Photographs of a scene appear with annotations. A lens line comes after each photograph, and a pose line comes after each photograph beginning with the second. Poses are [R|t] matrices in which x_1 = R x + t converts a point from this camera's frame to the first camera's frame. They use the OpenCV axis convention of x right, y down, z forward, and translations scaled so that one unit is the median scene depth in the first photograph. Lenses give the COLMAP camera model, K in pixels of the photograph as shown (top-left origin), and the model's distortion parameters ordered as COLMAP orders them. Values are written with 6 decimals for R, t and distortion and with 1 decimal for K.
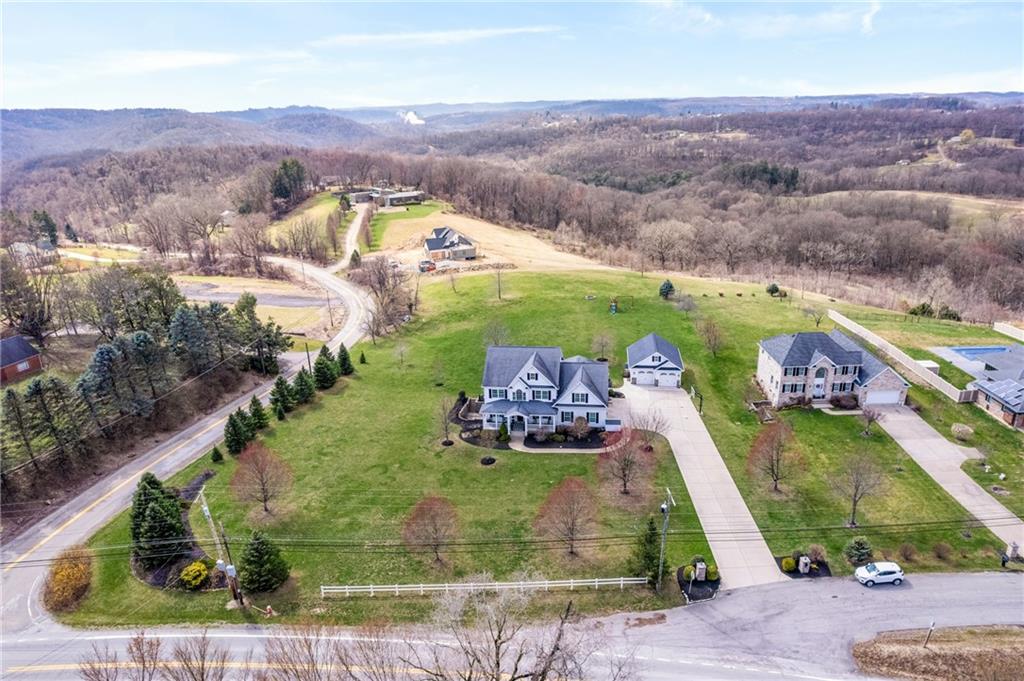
lens RADIAL K [[662.2, 0, 512.0], [0, 662.2, 340.5], [0, 0, 1]] dist [-0.072694, 0.072857]
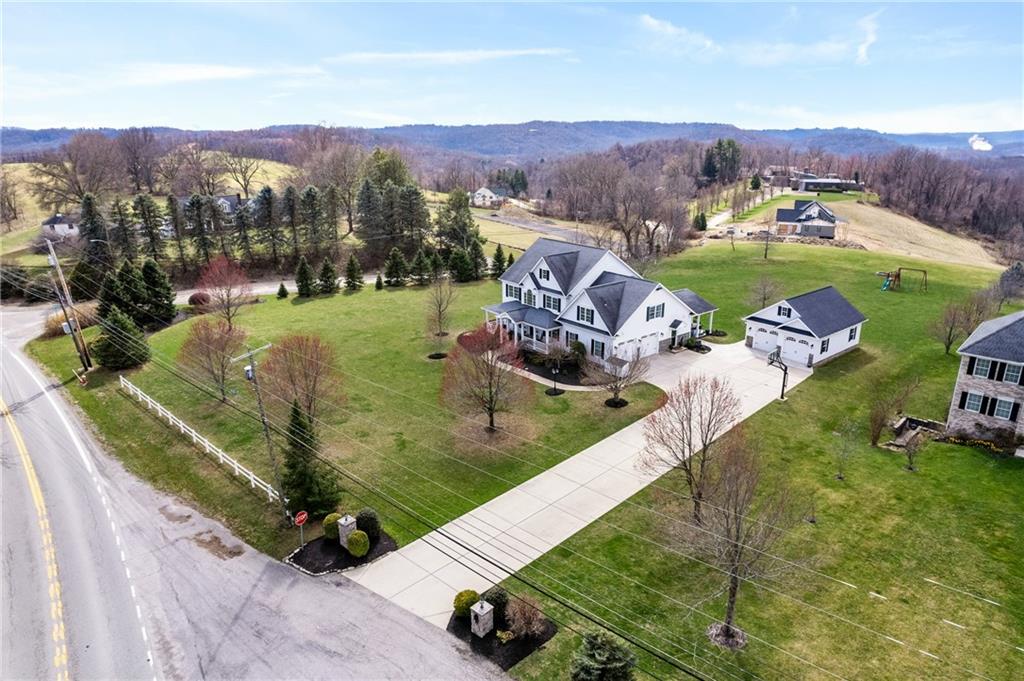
lens RADIAL K [[641.9, 0, 525.0], [0, 641.9, 341.6], [0, 0, 1]] dist [-0.080327, 0.066099]
pose [[0.734015, 0.232016, -0.638272, 0.480319], [-0.240630, 0.967711, 0.075044, 0.077143], [0.635074, 0.098504, 0.766145, 0.443458]]
